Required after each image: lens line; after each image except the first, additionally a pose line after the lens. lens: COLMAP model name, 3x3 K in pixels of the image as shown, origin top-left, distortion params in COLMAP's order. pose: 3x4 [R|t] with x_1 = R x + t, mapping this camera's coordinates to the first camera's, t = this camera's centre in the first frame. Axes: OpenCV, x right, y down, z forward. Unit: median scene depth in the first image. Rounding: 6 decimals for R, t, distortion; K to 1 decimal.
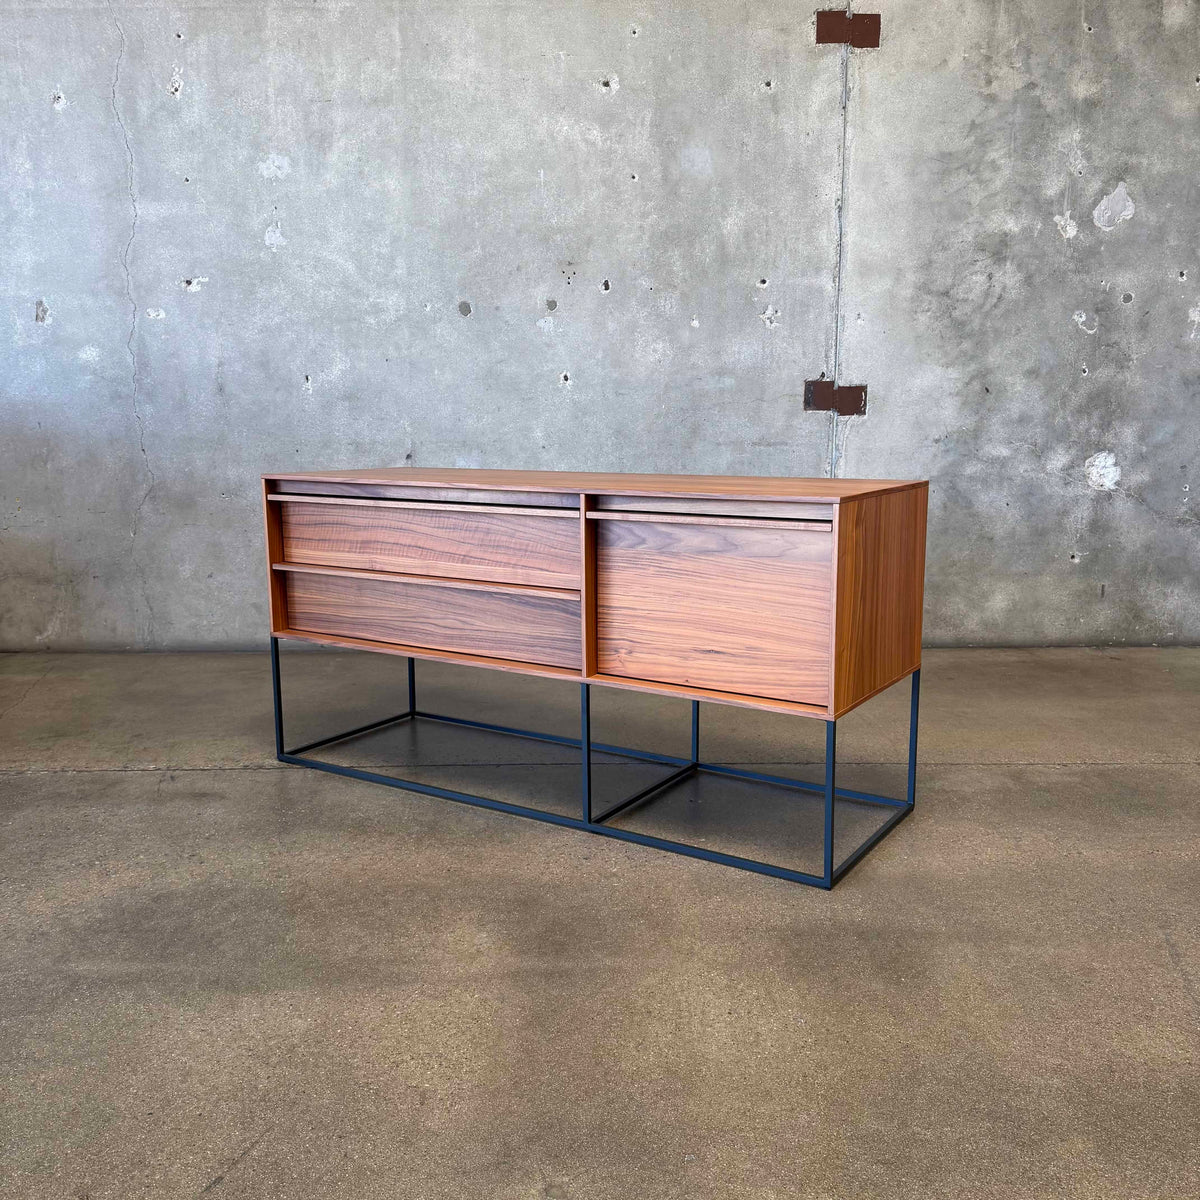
lens RADIAL K [[1102.8, 0, 596.6], [0, 1102.8, 605.3], [0, 0, 1]] dist [0.183131, -0.394096]
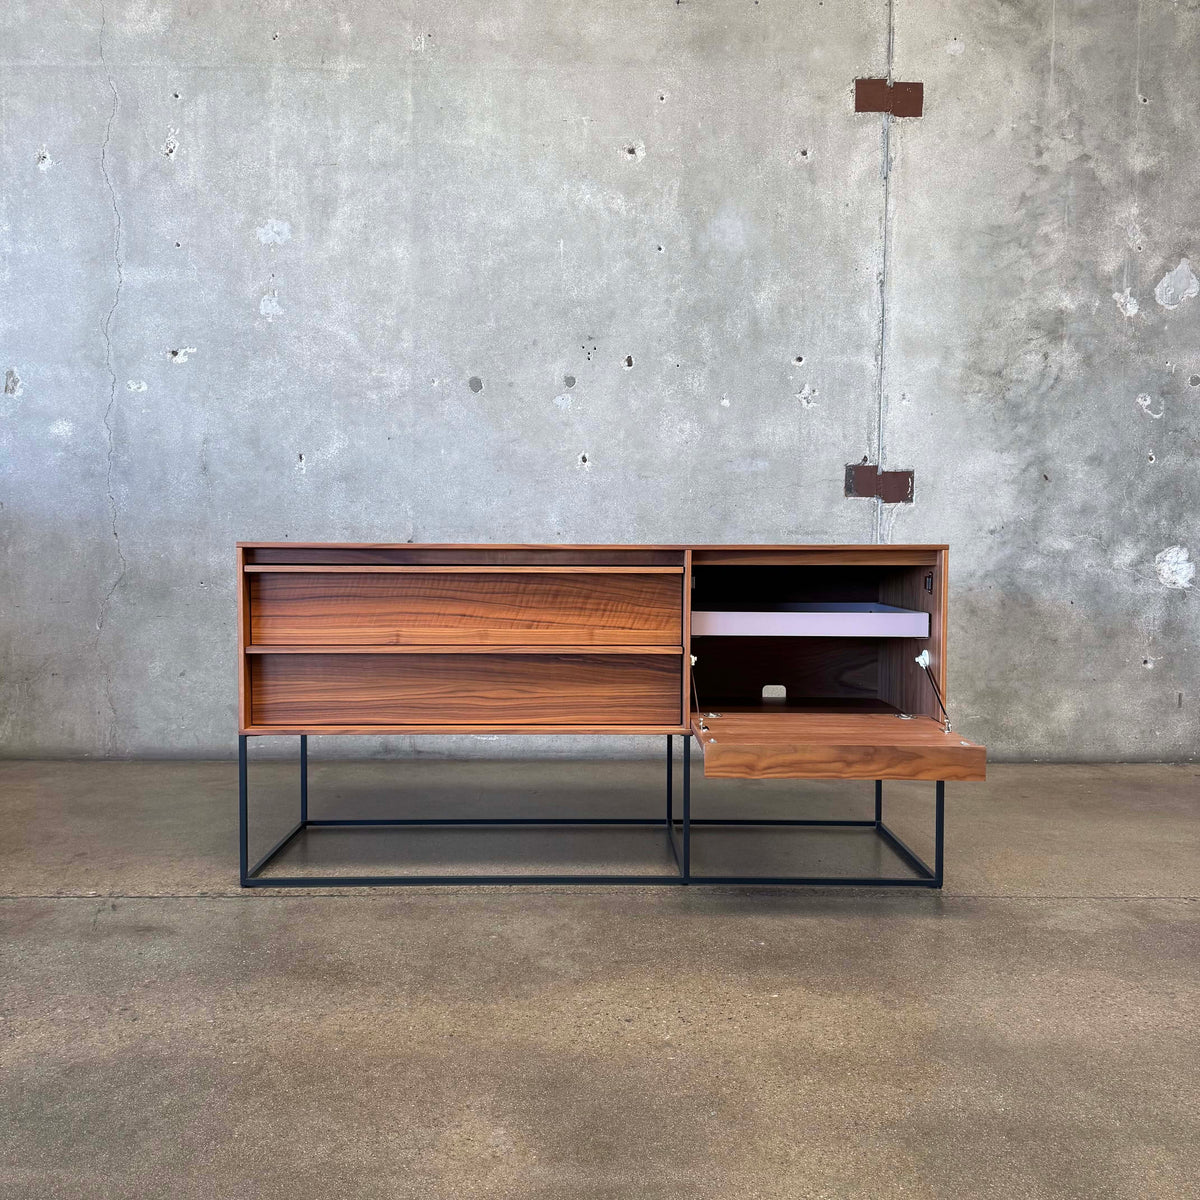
lens RADIAL K [[1102.8, 0, 596.6], [0, 1102.8, 605.3], [0, 0, 1]] dist [0.183131, -0.394096]
pose [[0.999940, 0.009404, 0.005684, -0.021518], [-0.008728, 0.993990, -0.109126, 0.014536], [-0.006676, 0.109070, 0.994012, 0.107023]]
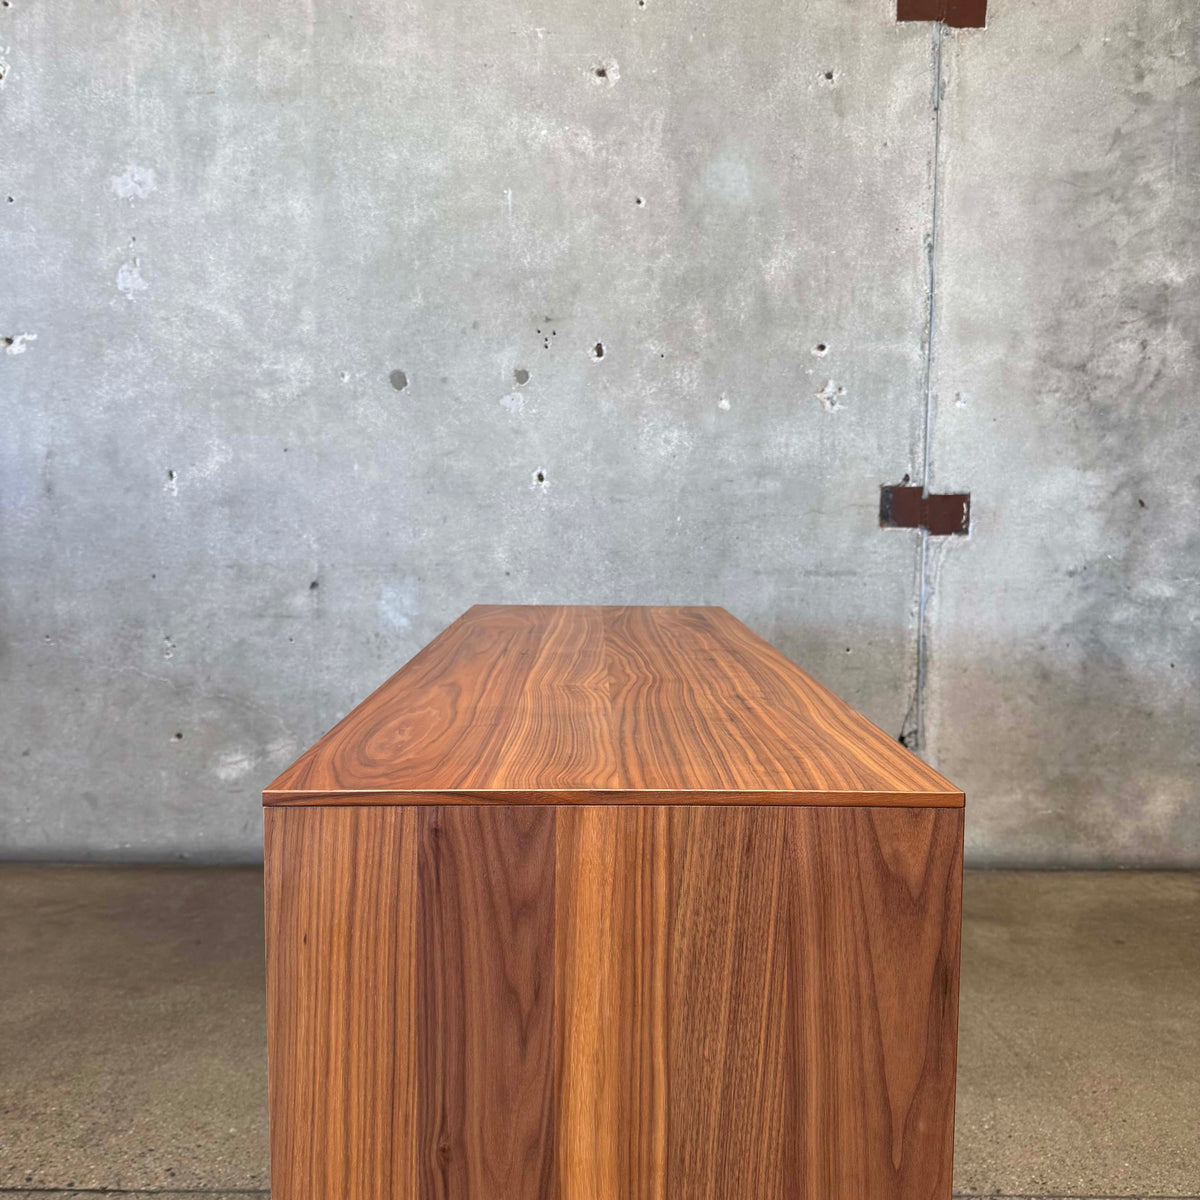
lens RADIAL K [[1113.3, 0, 599.5], [0, 1113.3, 600.8], [0, 0, 1]] dist [0.149709, -0.312289]
pose [[0.999918, 0.011868, -0.004893, 0.014216], [-0.012230, 0.996532, -0.082312, -0.069285], [0.003899, 0.082365, 0.996595, 0.302926]]
